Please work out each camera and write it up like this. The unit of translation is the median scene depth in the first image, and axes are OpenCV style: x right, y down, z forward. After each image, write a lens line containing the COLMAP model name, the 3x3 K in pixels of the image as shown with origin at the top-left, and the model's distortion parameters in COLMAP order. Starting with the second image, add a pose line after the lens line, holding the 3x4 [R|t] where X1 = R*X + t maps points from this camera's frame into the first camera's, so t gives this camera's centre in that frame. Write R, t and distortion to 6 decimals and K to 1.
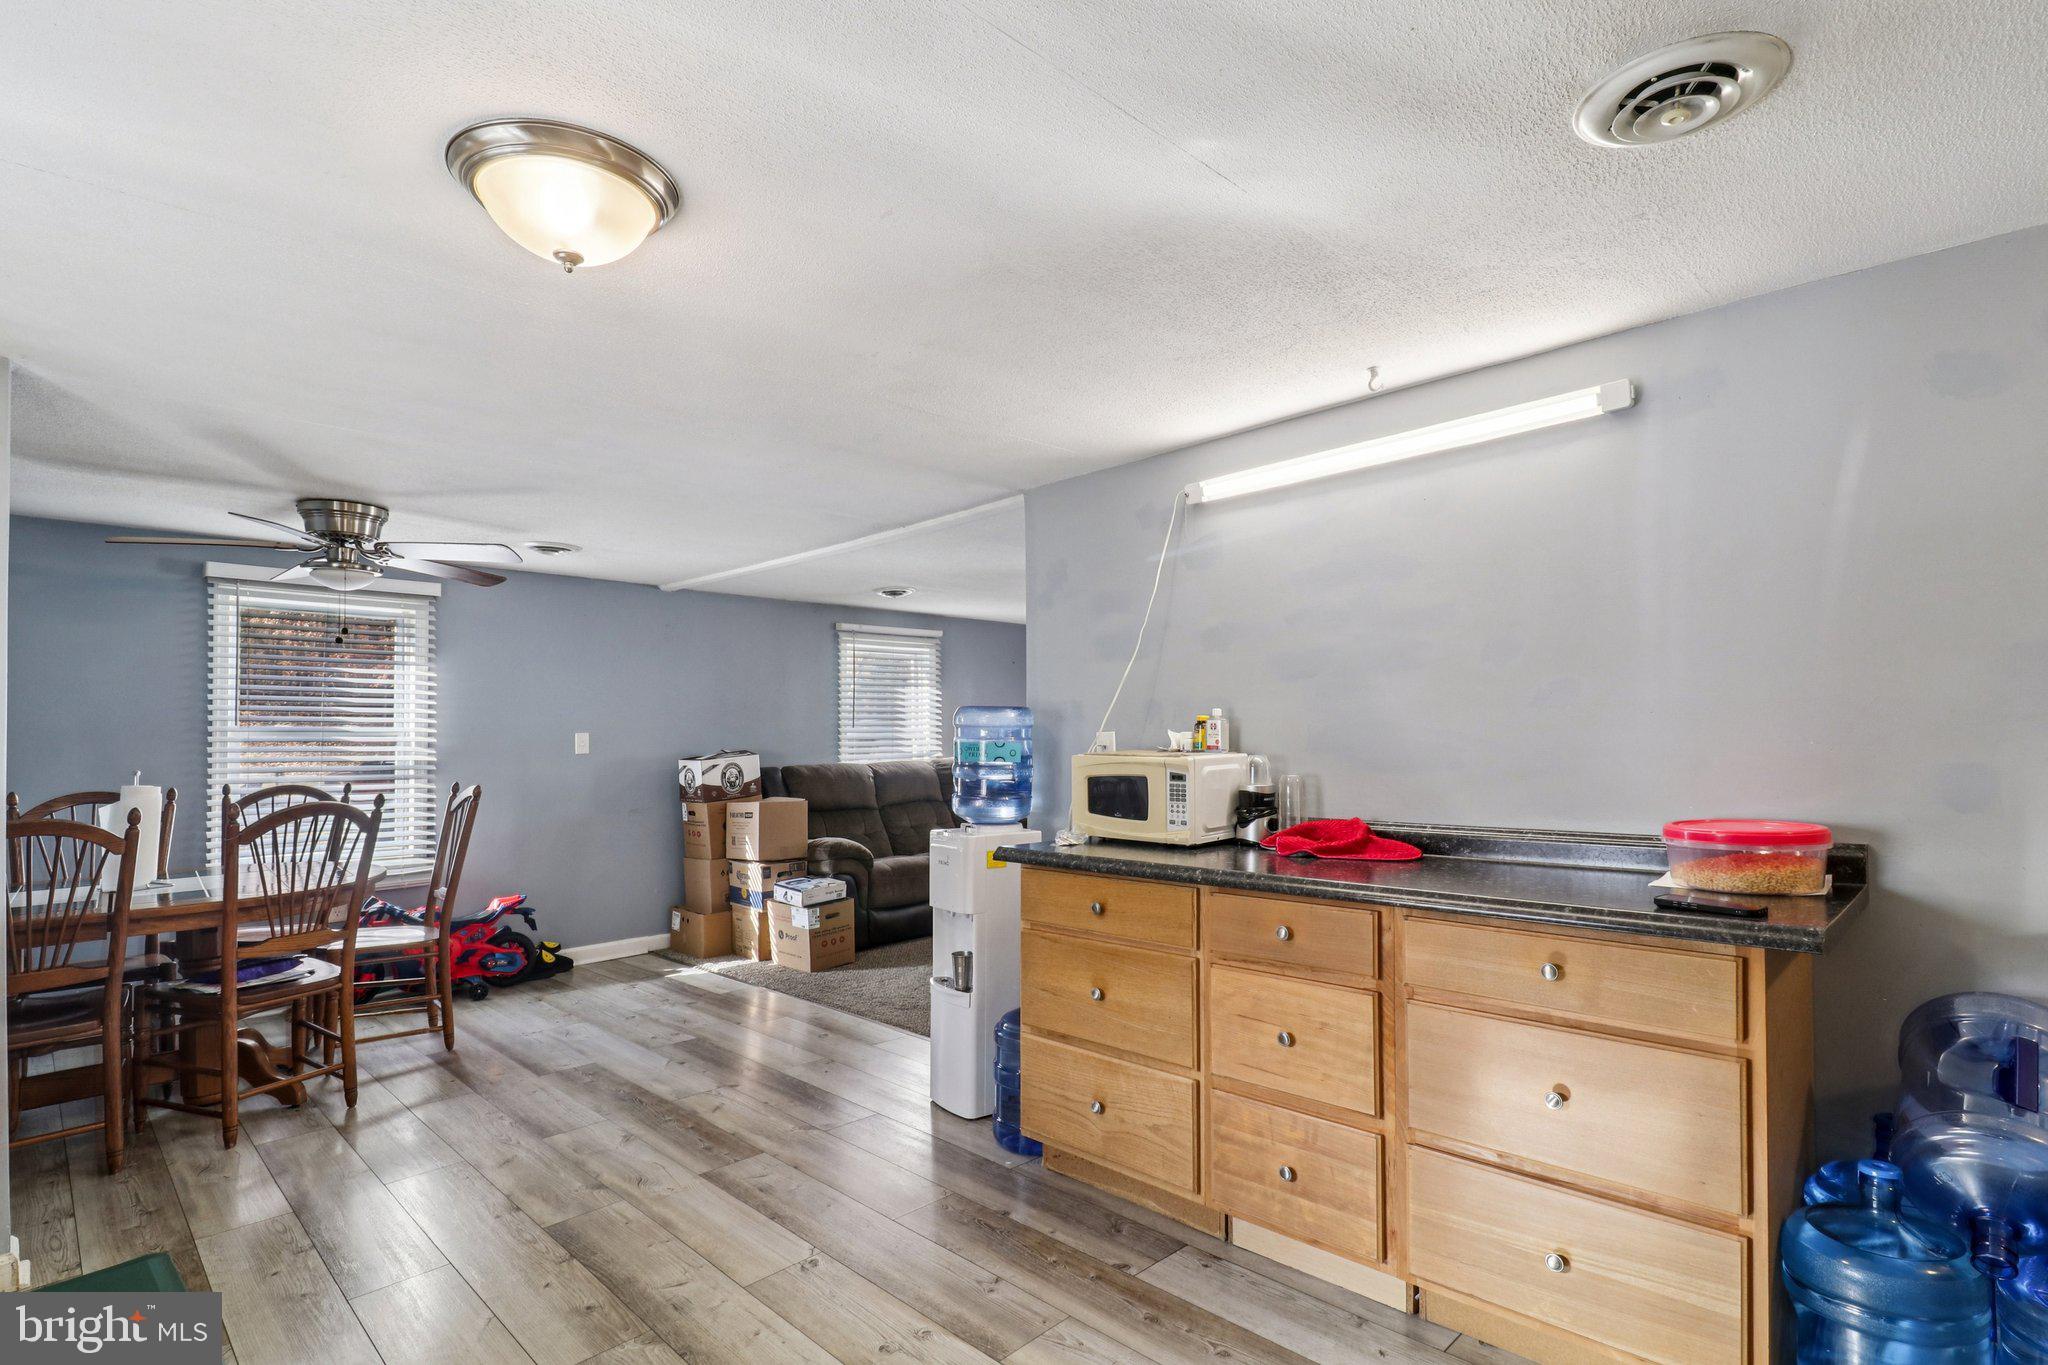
lens RADIAL K [[994.6, 0, 1043.1], [0, 994.6, 729.7], [0, 0, 1]] dist [0.002265, 0.001083]
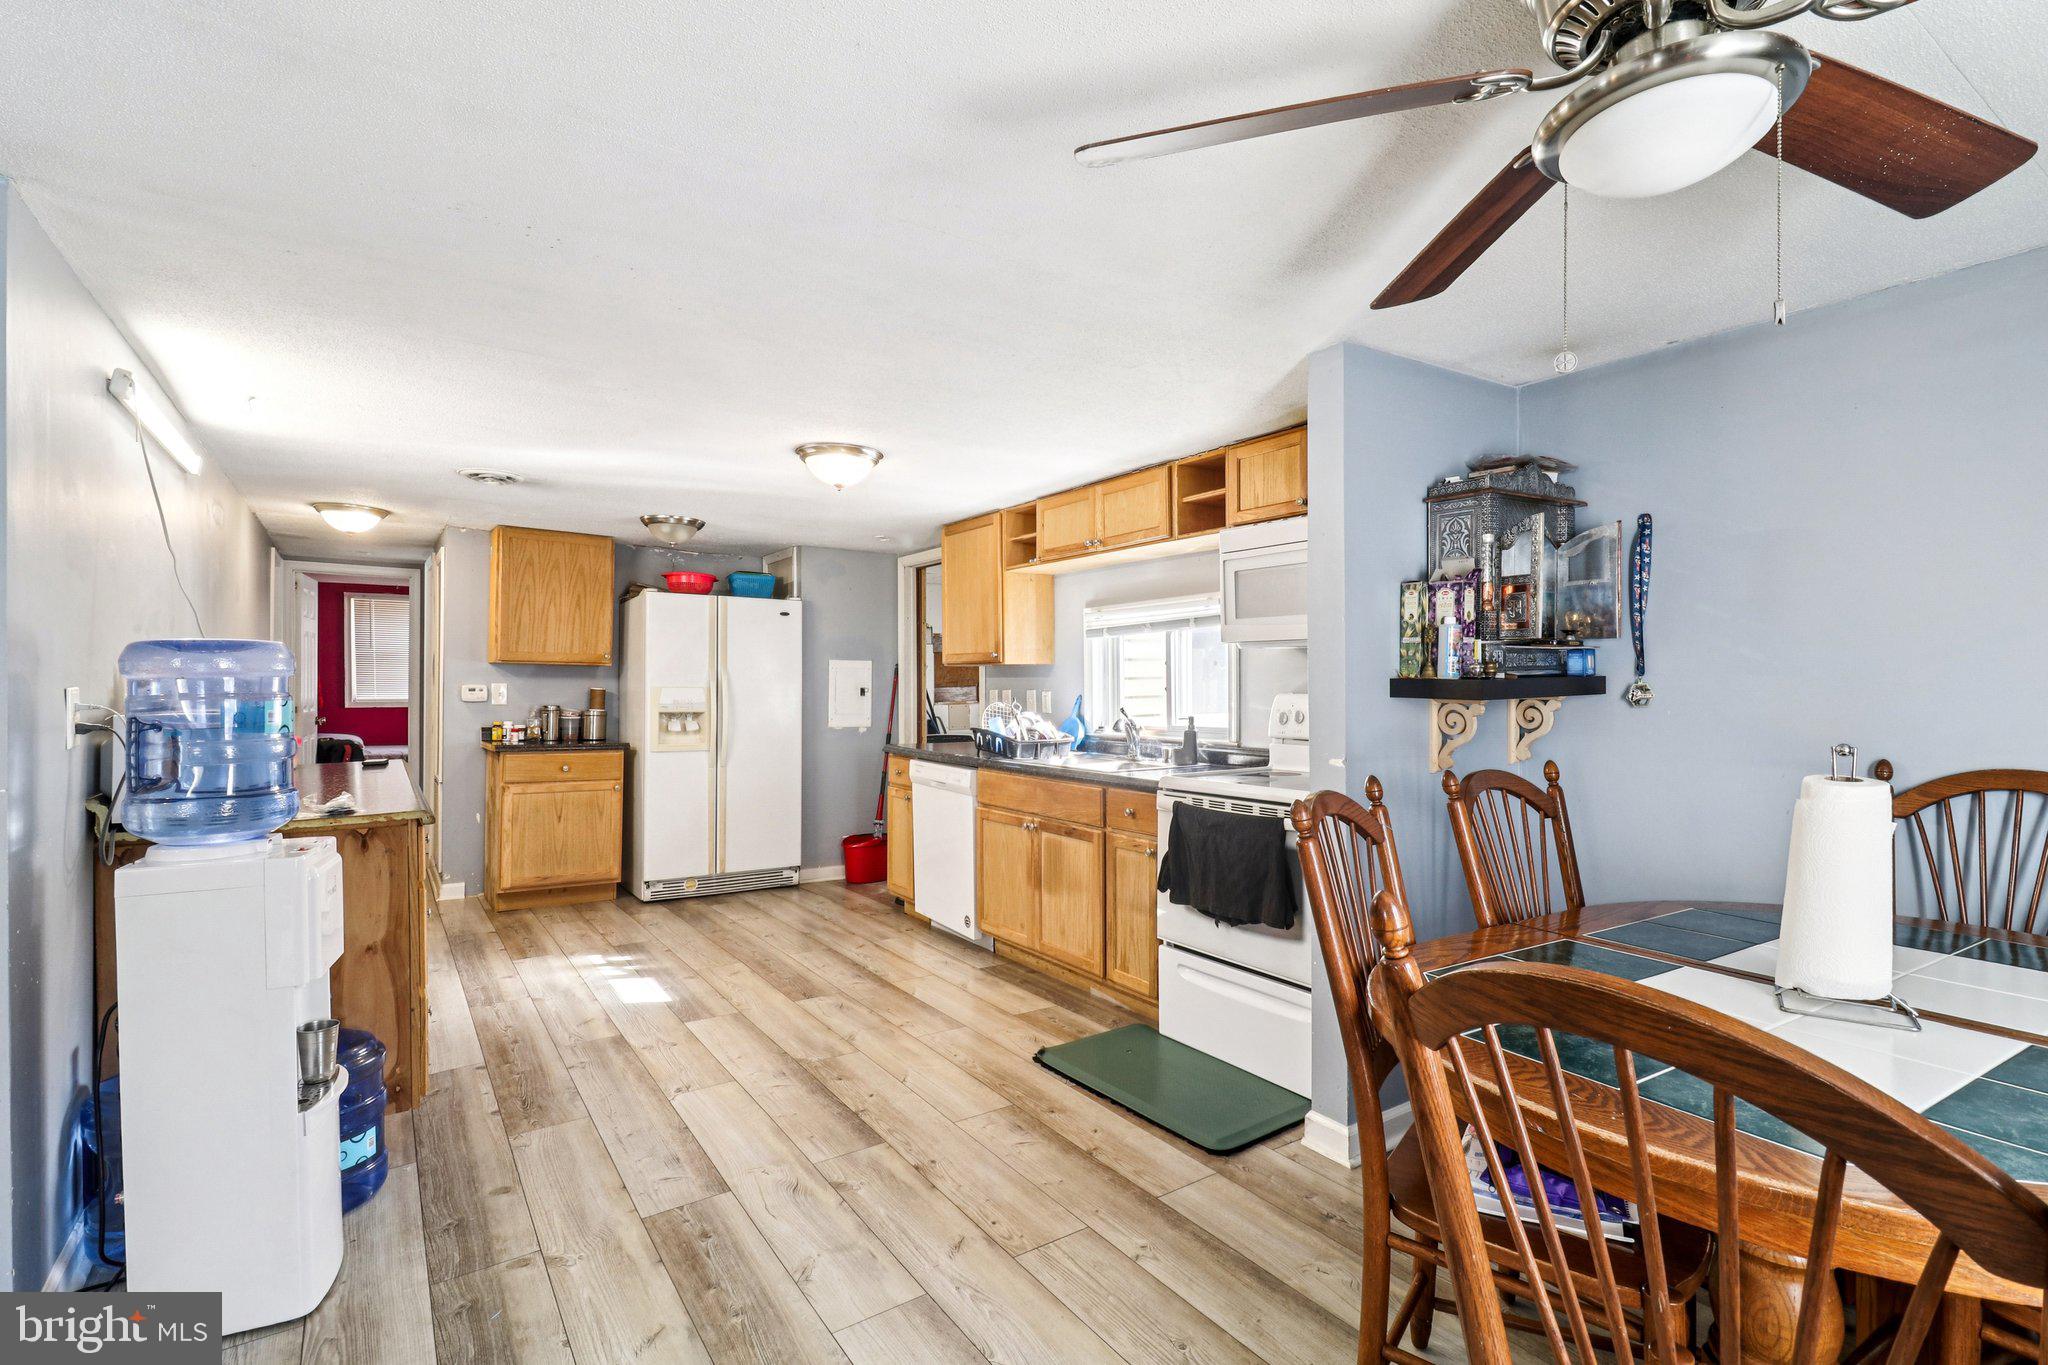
lens RADIAL K [[964.7, 0, 1032.7], [0, 964.7, 685.5], [0, 0, 1]] dist [0.017899, -0.012866]
pose [[-0.980756, 0.015148, 0.194651, -0.663166], [0.015285, 0.999883, -0.000796, 0.011187], [-0.194640, 0.002194, -0.980872, 1.521776]]
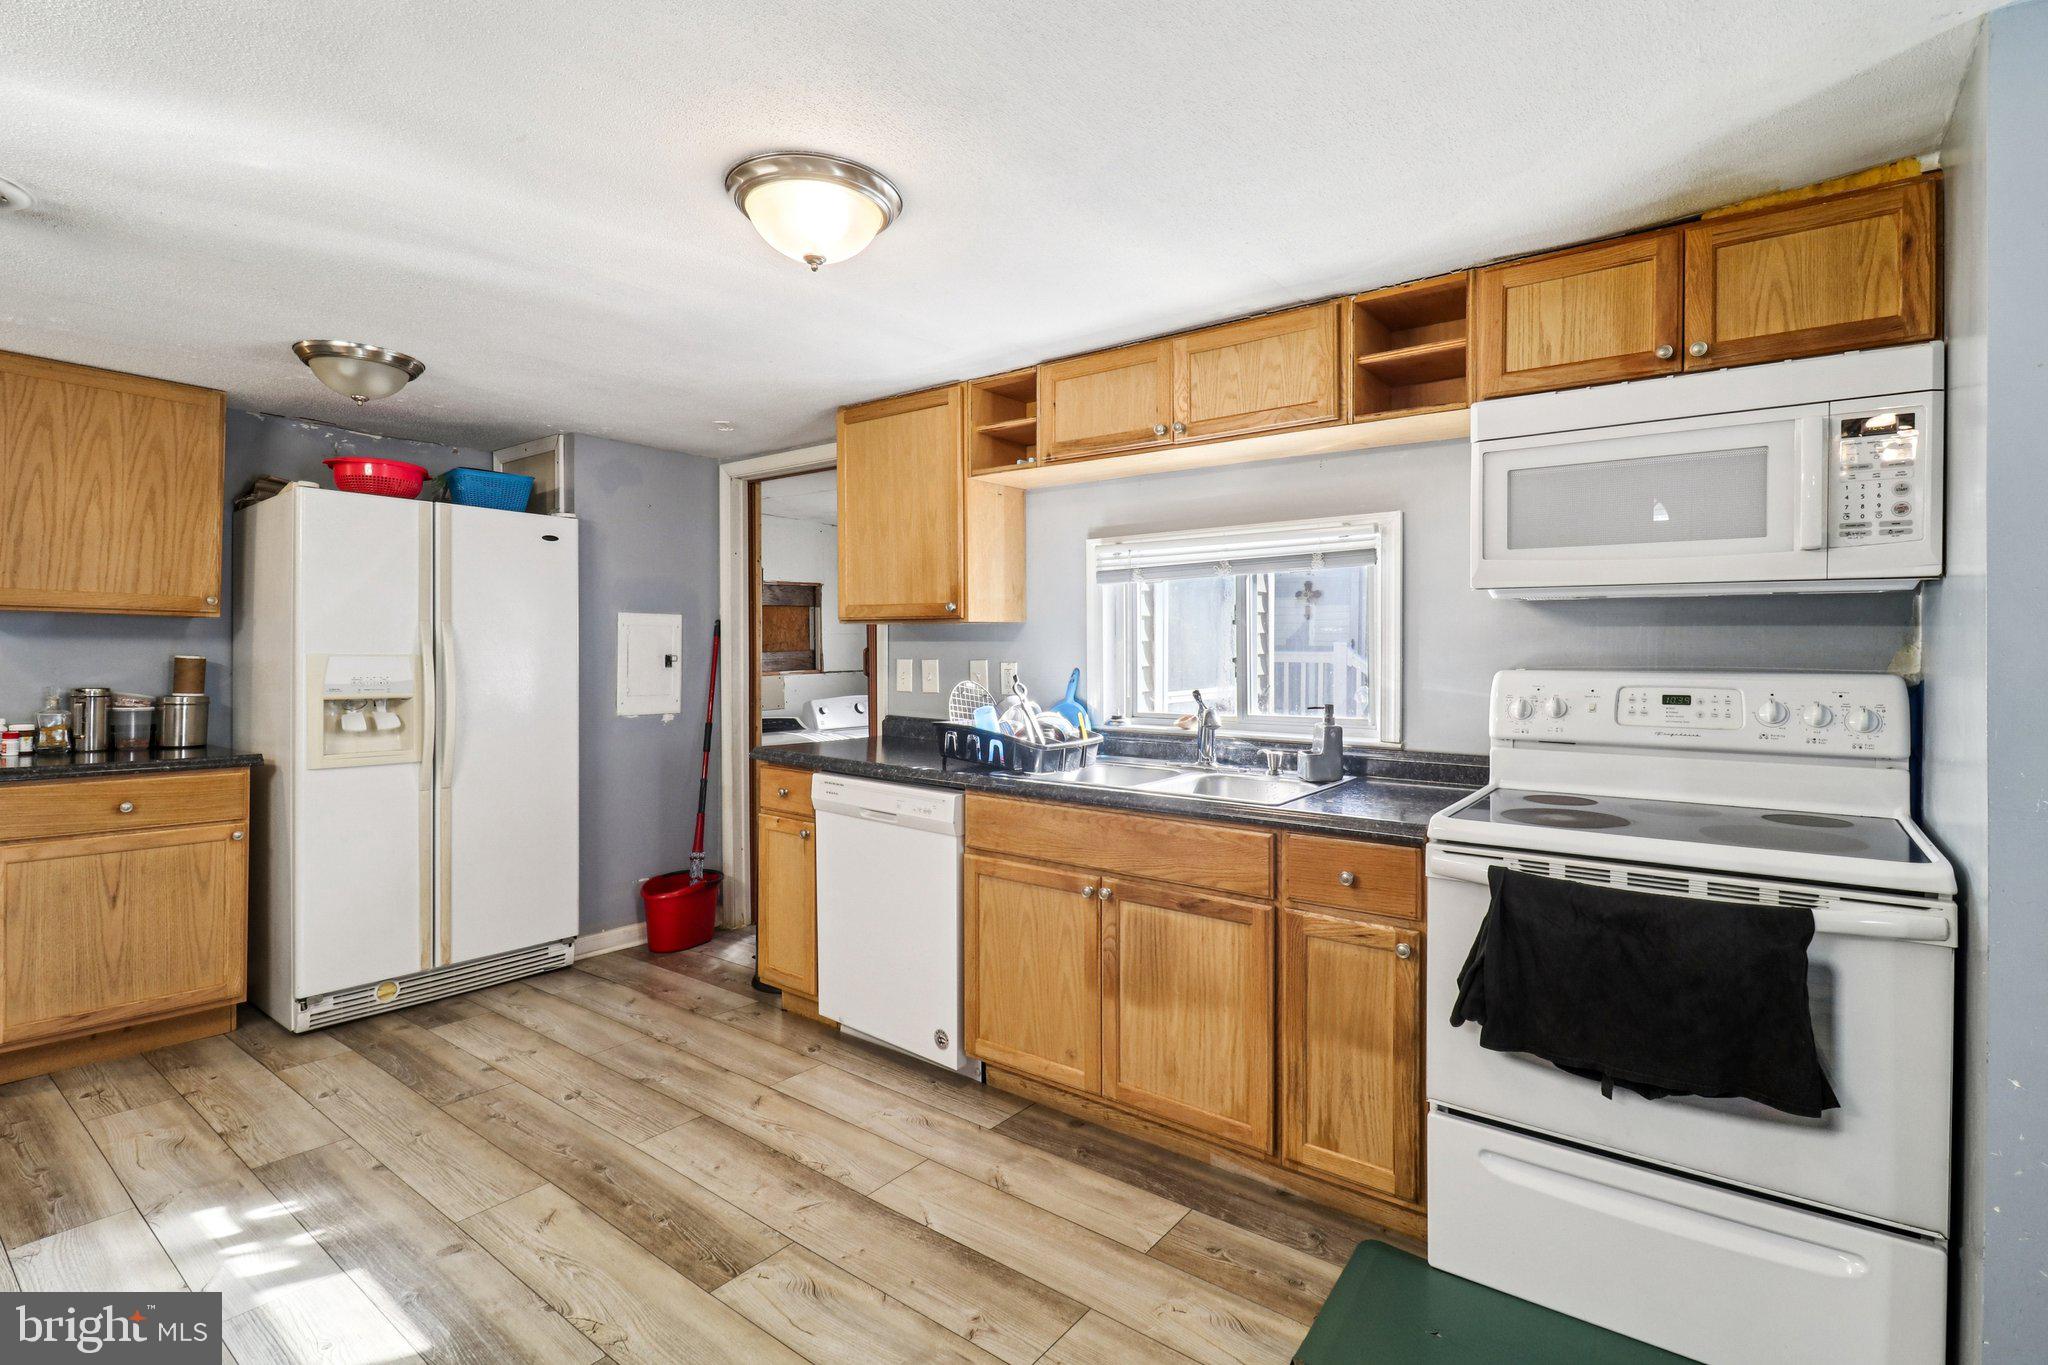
lens RADIAL K [[964.7, 0, 1024.8], [0, 964.7, 653.0], [0, 0, 1]] dist [0.017899, -0.012866]
pose [[-0.993146, 0.013554, -0.116094, -0.280556], [0.012496, 0.999874, 0.009838, -0.000709], [0.116212, 0.008320, -0.993190, 1.041953]]
